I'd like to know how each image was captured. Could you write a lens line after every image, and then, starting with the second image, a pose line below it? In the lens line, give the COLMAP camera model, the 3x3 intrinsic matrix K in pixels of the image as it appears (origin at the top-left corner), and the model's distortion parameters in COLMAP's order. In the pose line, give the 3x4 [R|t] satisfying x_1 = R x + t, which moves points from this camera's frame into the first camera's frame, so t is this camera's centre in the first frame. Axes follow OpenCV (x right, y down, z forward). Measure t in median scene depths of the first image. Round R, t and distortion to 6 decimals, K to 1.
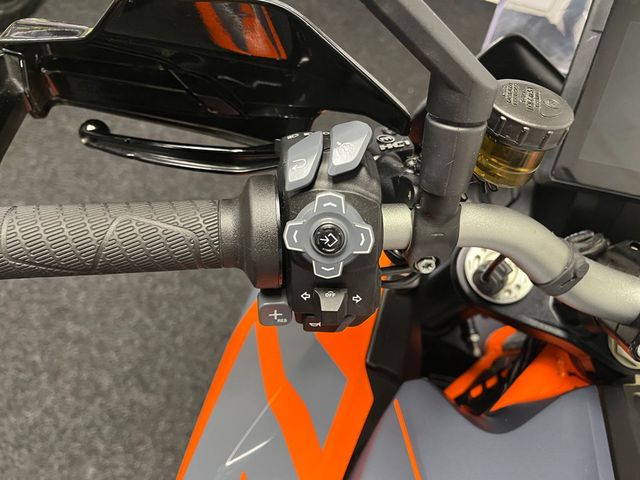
lens RADIAL K [[481.3, 0, 320.0], [0, 481.3, 240.0], [0, 0, 1]] dist [0.011403, 0.000112]
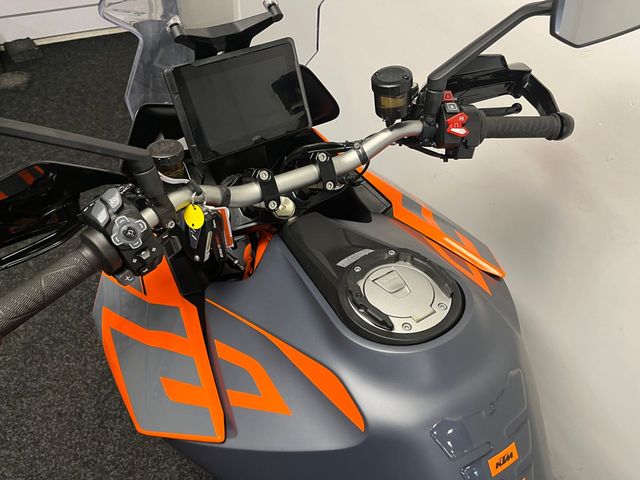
lens RADIAL K [[481.3, 0, 320.0], [0, 481.3, 240.0], [0, 0, 1]] dist [0.011403, 0.000112]
pose [[0.709487, -0.561637, 0.425666, -0.341983], [0.565237, 0.814260, 0.132241, 0.238128], [-0.420874, 0.146779, 0.895165, -1.559905]]
